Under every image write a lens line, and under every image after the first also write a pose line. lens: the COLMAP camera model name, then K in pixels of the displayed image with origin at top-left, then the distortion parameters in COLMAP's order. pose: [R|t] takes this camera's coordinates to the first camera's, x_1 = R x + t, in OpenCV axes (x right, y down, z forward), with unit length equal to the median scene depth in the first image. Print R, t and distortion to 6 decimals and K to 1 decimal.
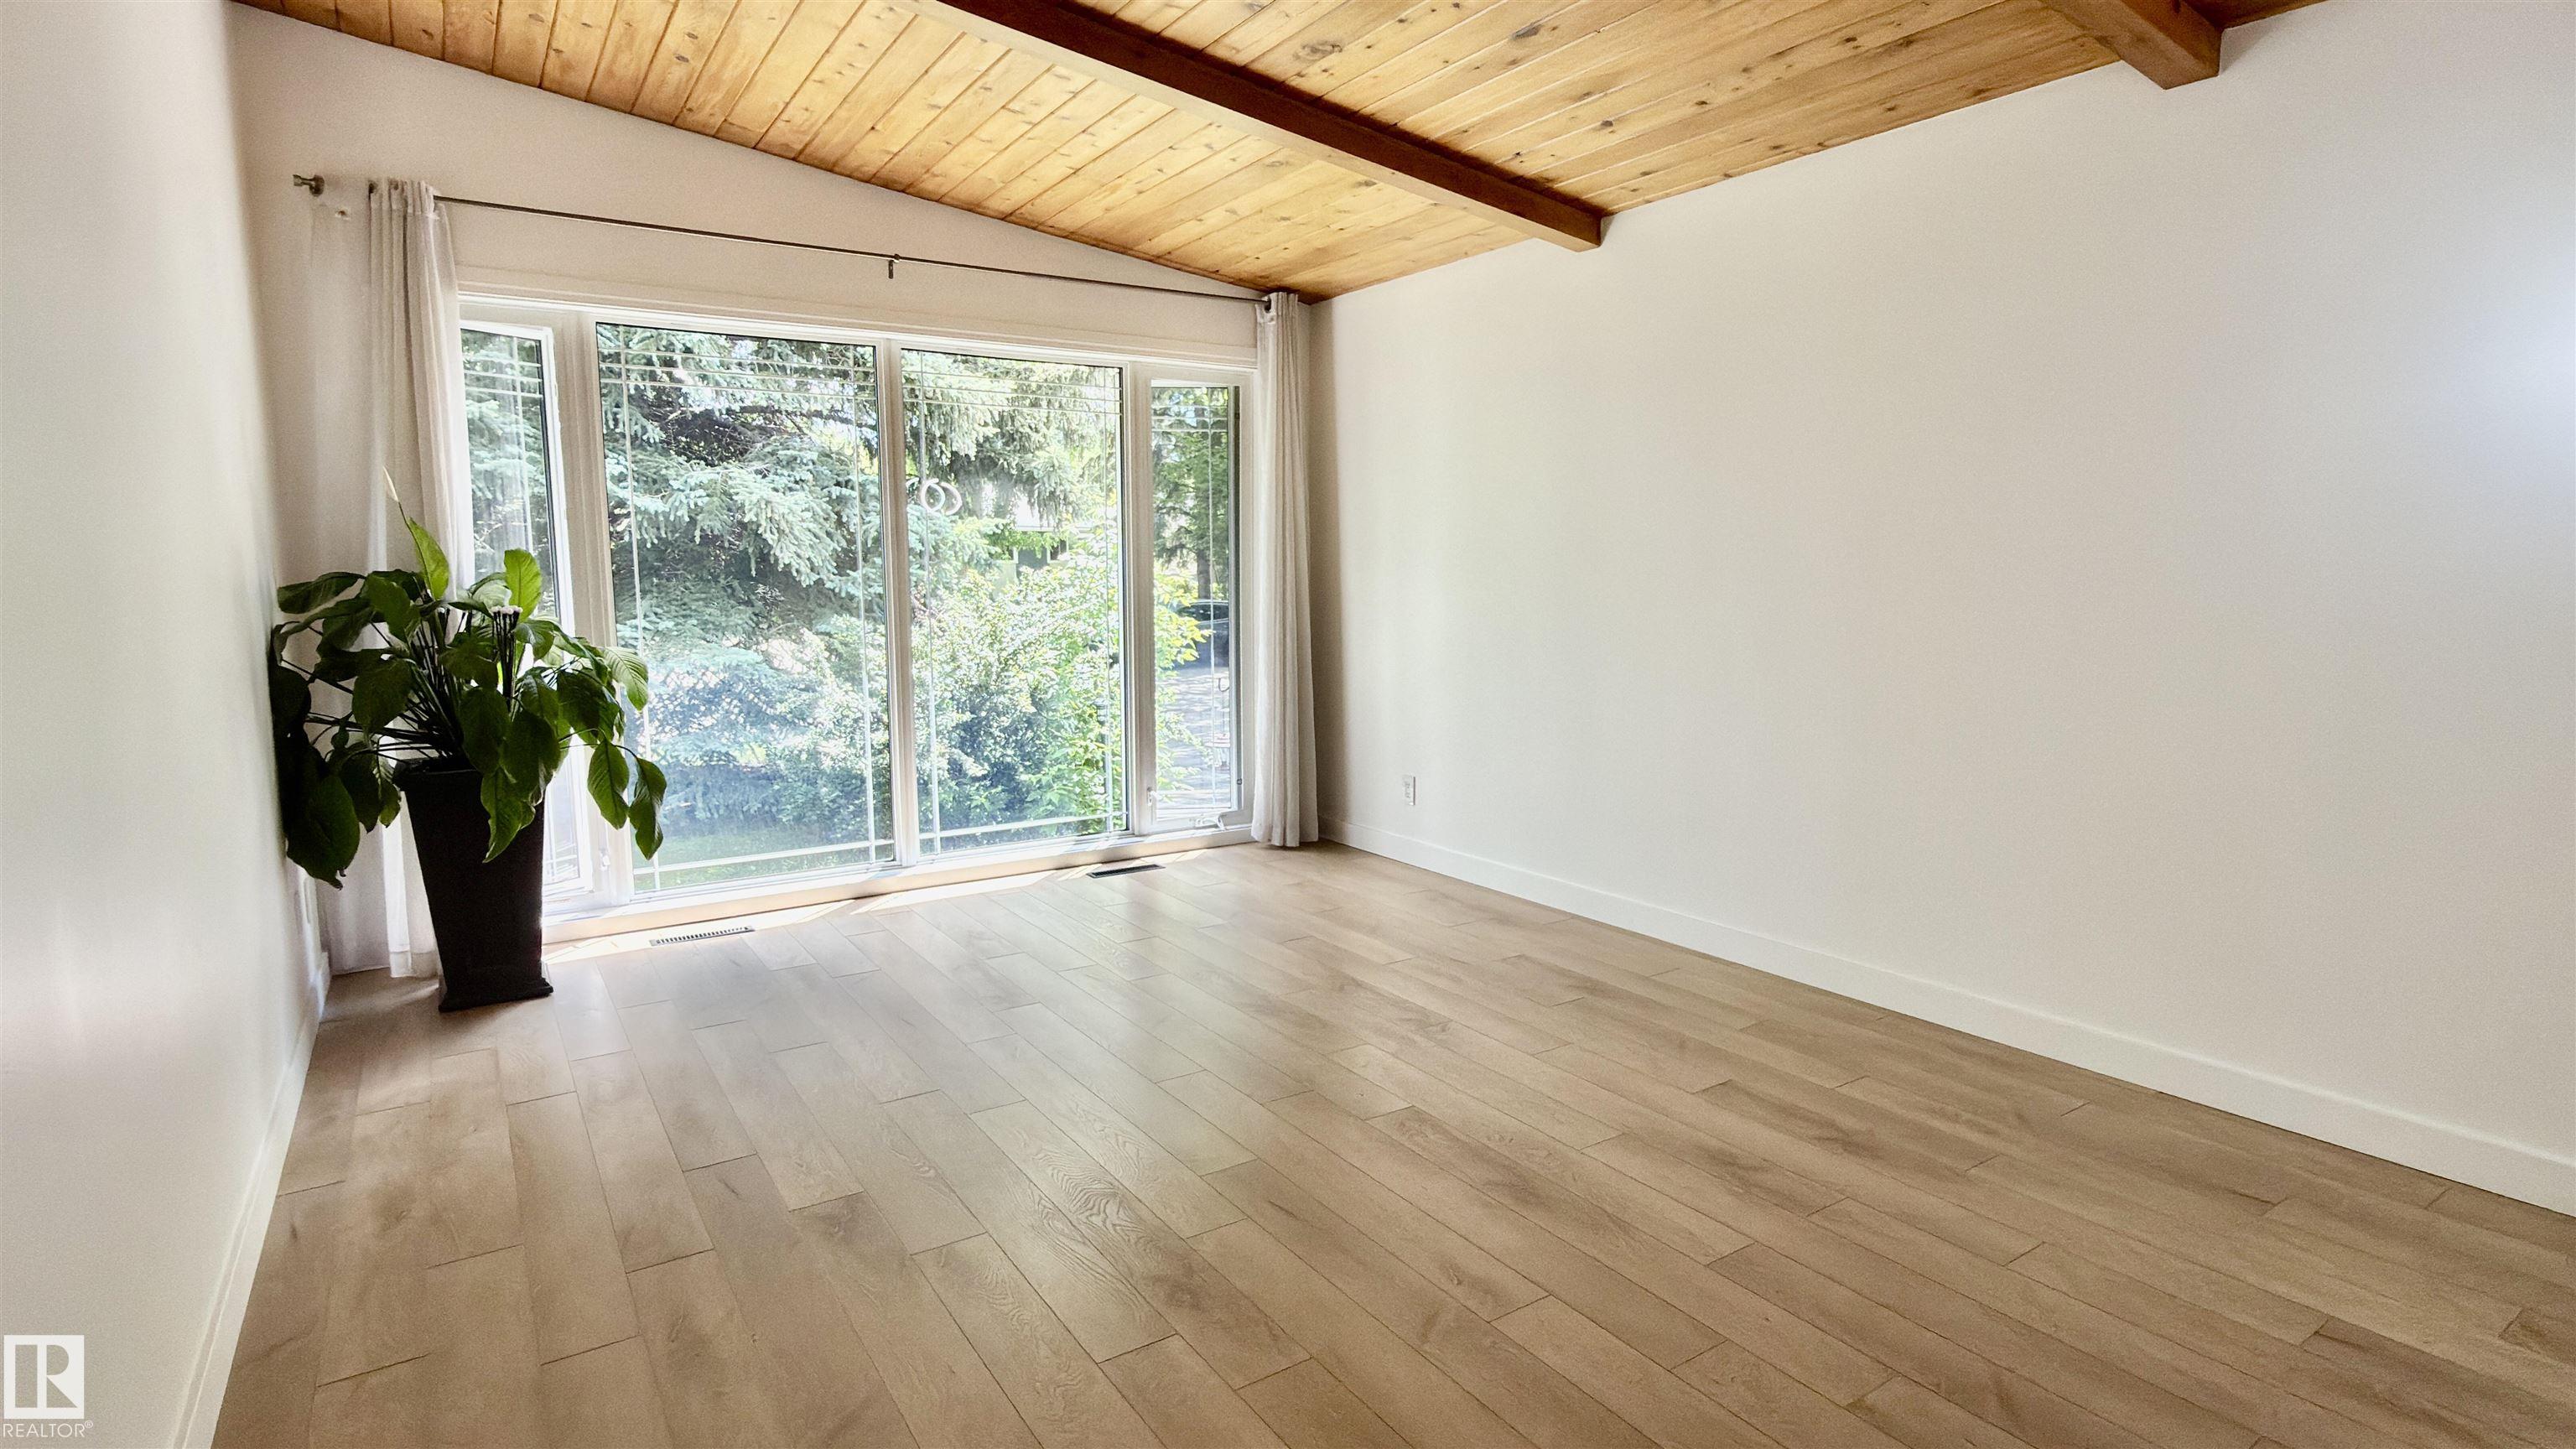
lens RADIAL K [[1284.8, 0, 1291.2], [0, 1284.8, 721.0], [0, 0, 1]] dist [0.002728, 0.000019]
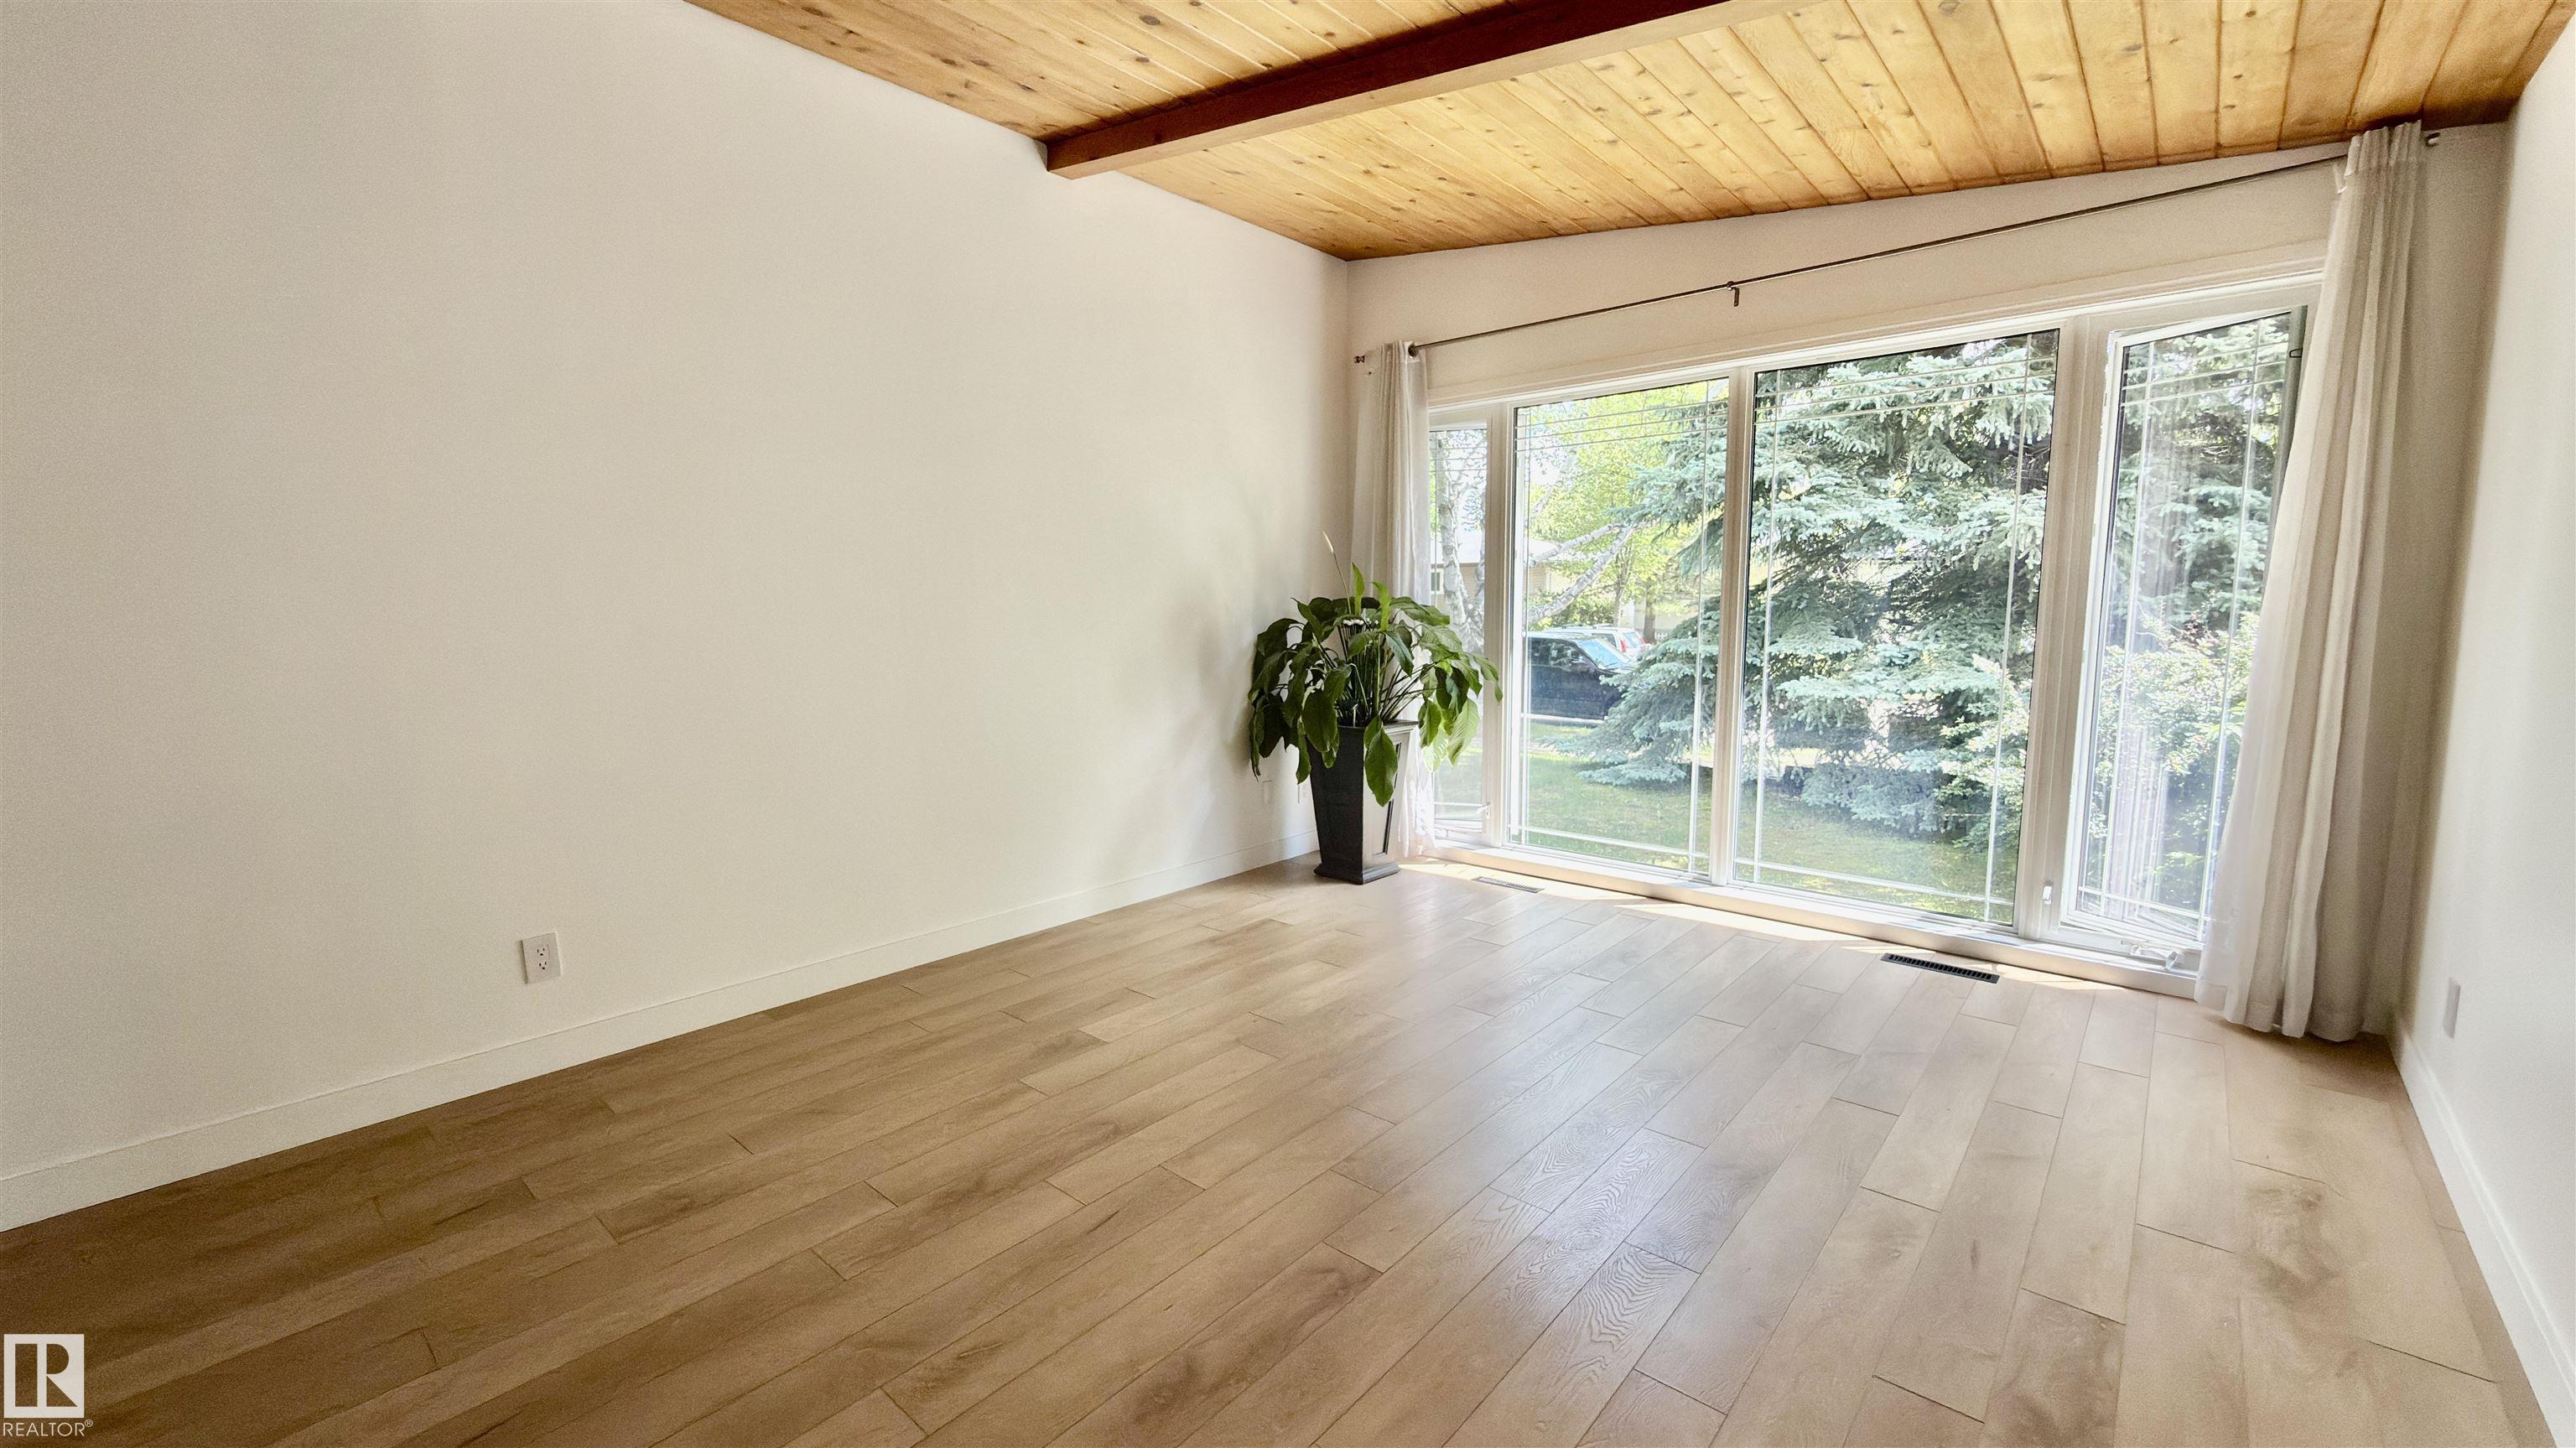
lens RADIAL K [[1026.4, 0, 1290.1], [0, 1026.4, 720.4], [0, 0, 1]] dist [0.002790, 0.000399]
pose [[0.260426, 0.113085, -0.958848, 0.410704], [-0.109784, 0.990144, 0.086958, -0.054129], [0.959232, 0.082620, 0.270274, 0.475246]]
